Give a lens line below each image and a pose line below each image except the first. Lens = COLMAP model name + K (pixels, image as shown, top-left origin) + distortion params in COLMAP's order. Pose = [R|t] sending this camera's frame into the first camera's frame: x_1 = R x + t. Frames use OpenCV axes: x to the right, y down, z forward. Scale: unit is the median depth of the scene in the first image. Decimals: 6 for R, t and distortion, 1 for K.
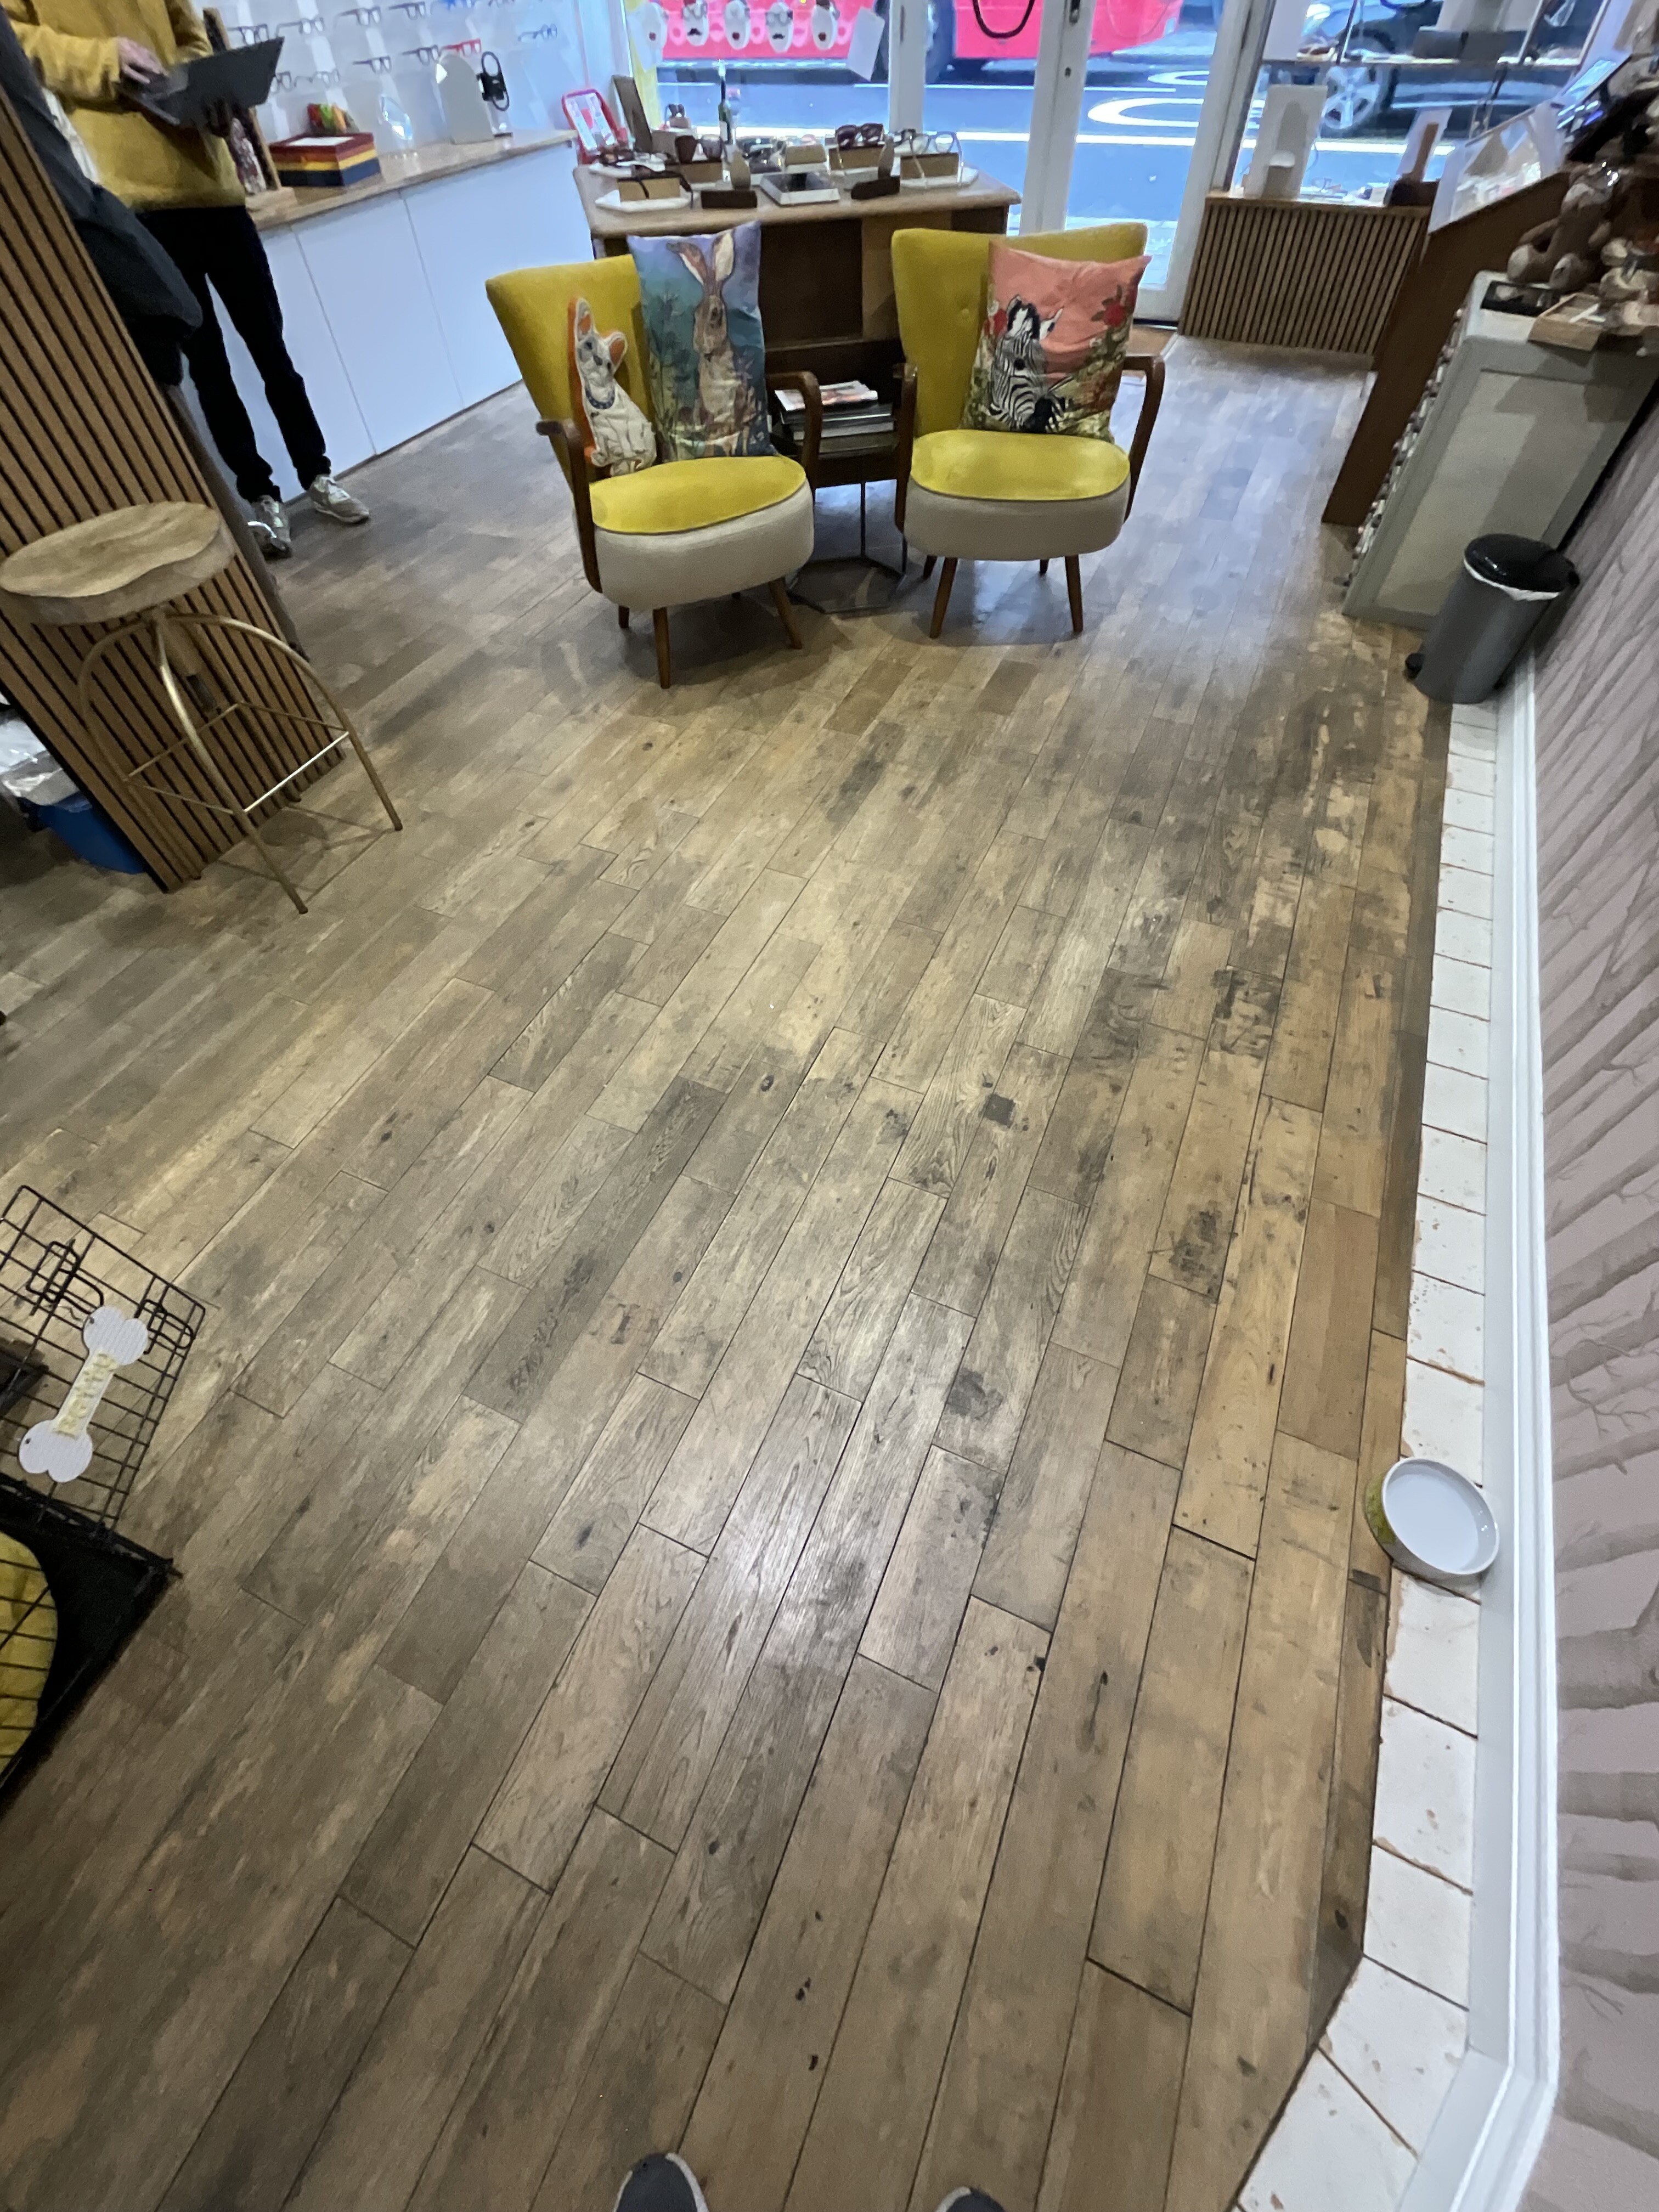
lens RADIAL K [[888.0, 0, 830.6], [0, 888.0, 1097.0], [0, 0, 1]] dist [-0.002695, 0.001421]
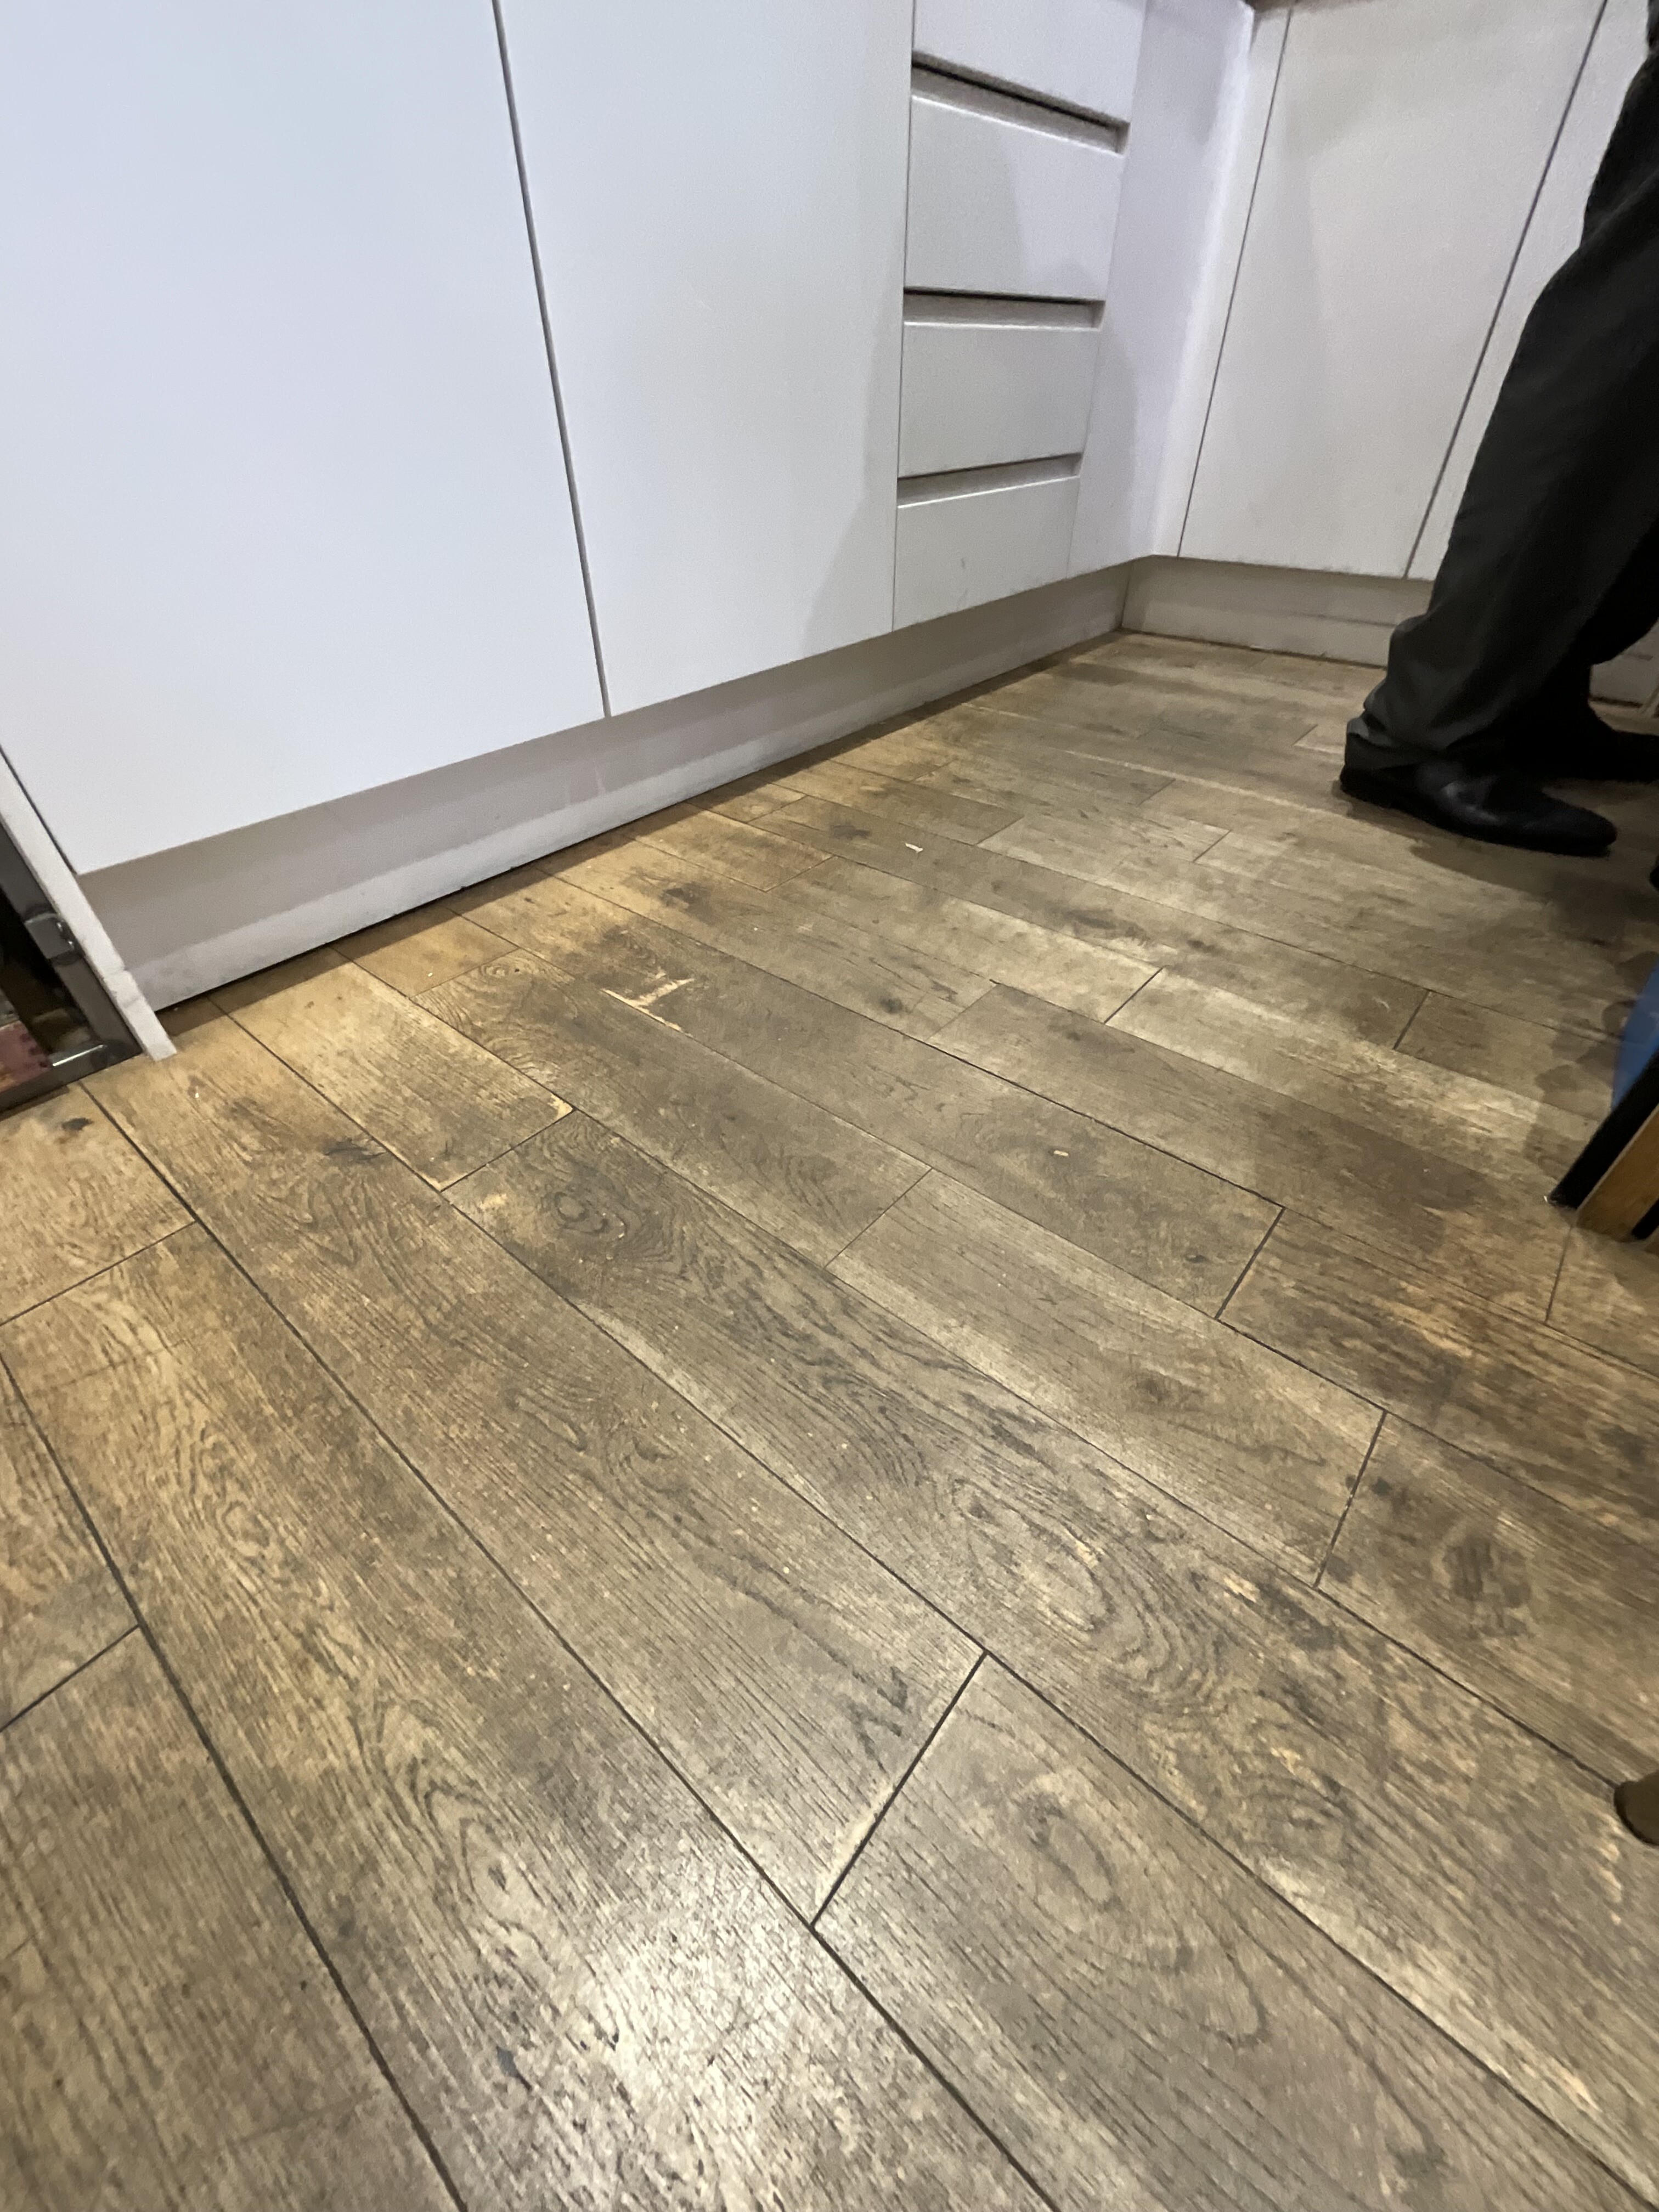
lens RADIAL K [[888.0, 0, 826.7], [0, 888.0, 1103.2], [0, 0, 1]] dist [-0.002695, 0.001421]
pose [[-0.282128, 0.630391, -0.723195, -0.508457], [-0.766763, 0.304901, 0.564899, -0.223791], [0.576610, 0.713892, 0.397339, 0.743280]]
